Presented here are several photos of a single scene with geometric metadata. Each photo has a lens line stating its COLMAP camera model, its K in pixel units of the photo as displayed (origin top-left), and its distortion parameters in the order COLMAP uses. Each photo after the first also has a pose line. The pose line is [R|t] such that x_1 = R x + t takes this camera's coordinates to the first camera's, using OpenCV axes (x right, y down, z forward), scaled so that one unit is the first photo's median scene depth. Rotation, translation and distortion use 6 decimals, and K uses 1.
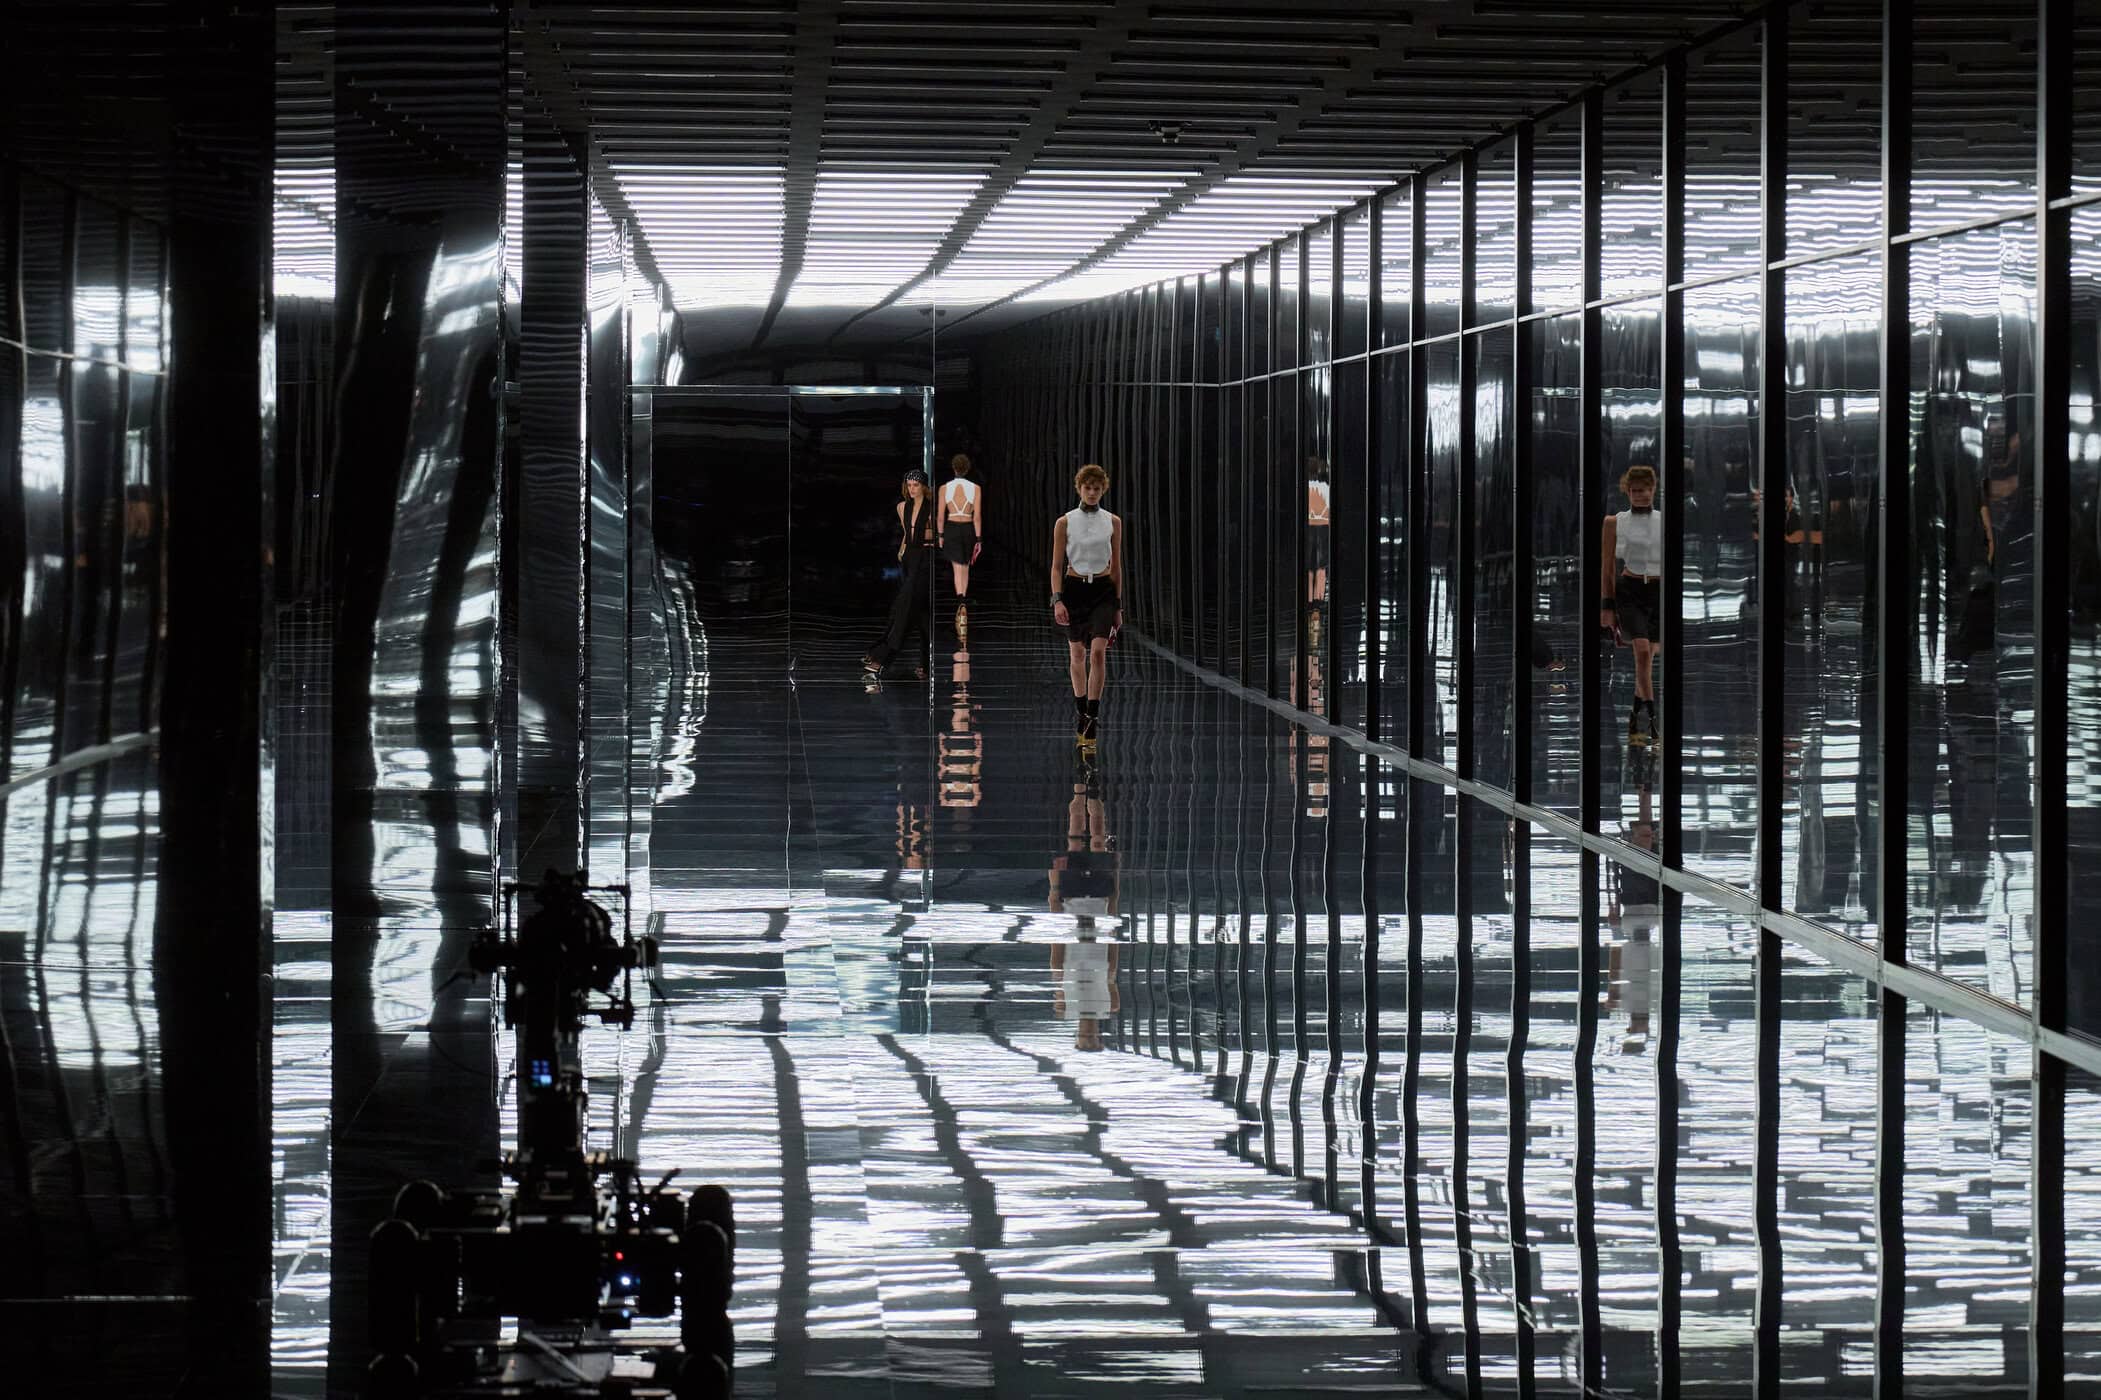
lens RADIAL K [[5272.0, 0, 949.1], [0, 5272.0, 720.6], [0, 0, 1]] dist [0.040150, 0.000000]
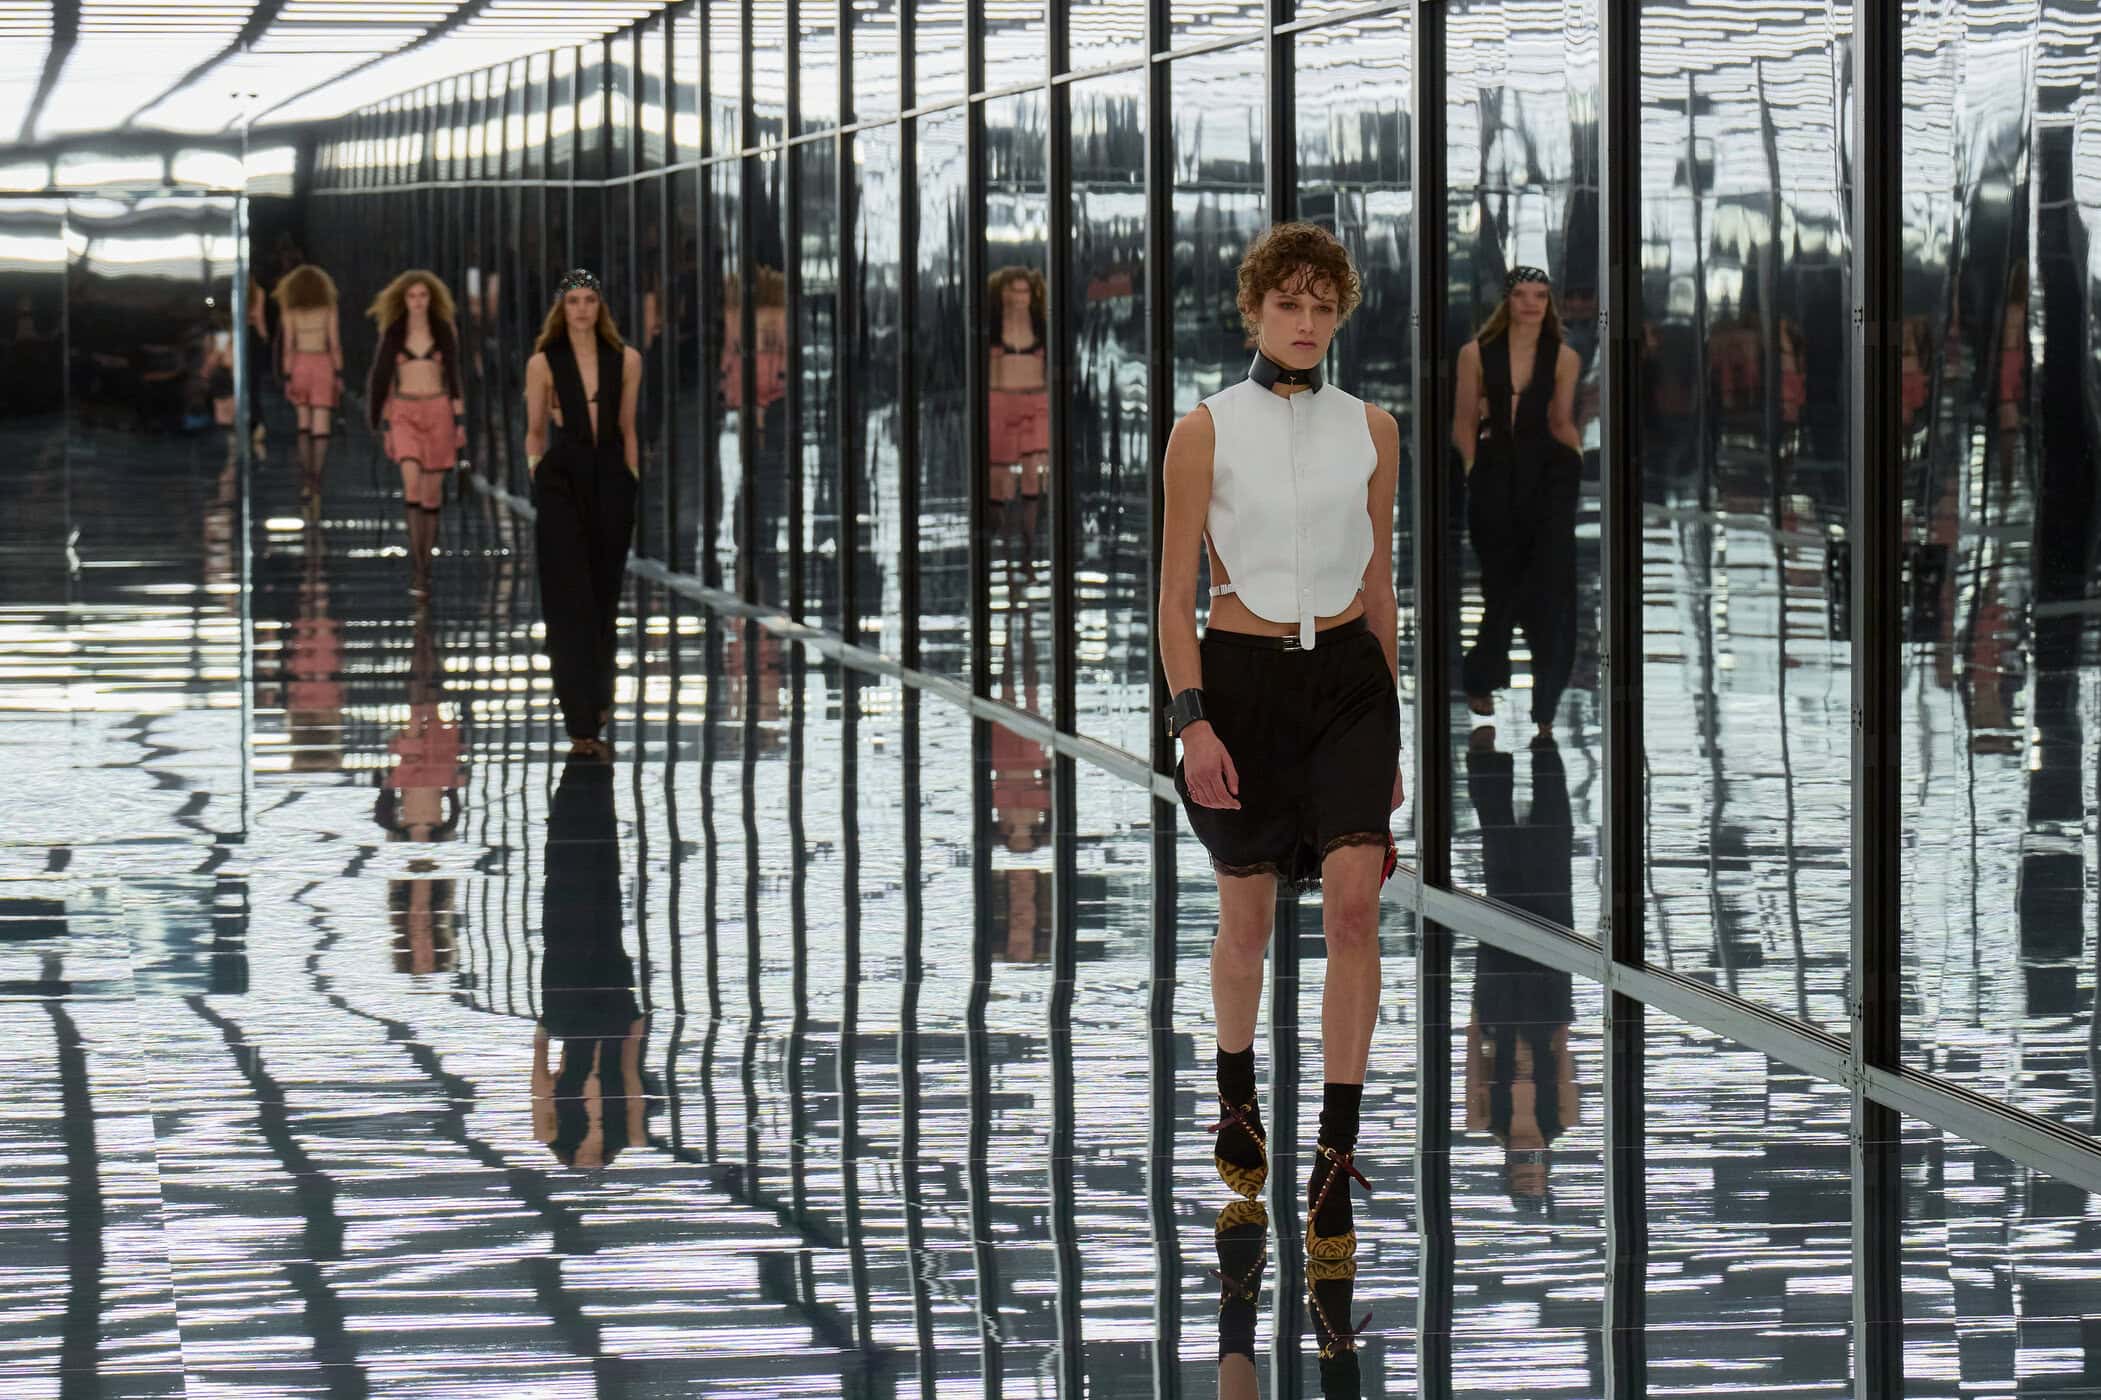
lens RADIAL K [[5272.0, 0, 943.9], [0, 5272.0, 683.1], [0, 0, 1]] dist [0.040150, 0.000000]
pose [[0.995852, -0.012914, 0.090065, 0.029839], [0.012413, 0.999904, 0.006120, 0.008483], [-0.090136, -0.004977, 0.995917, 0.193186]]
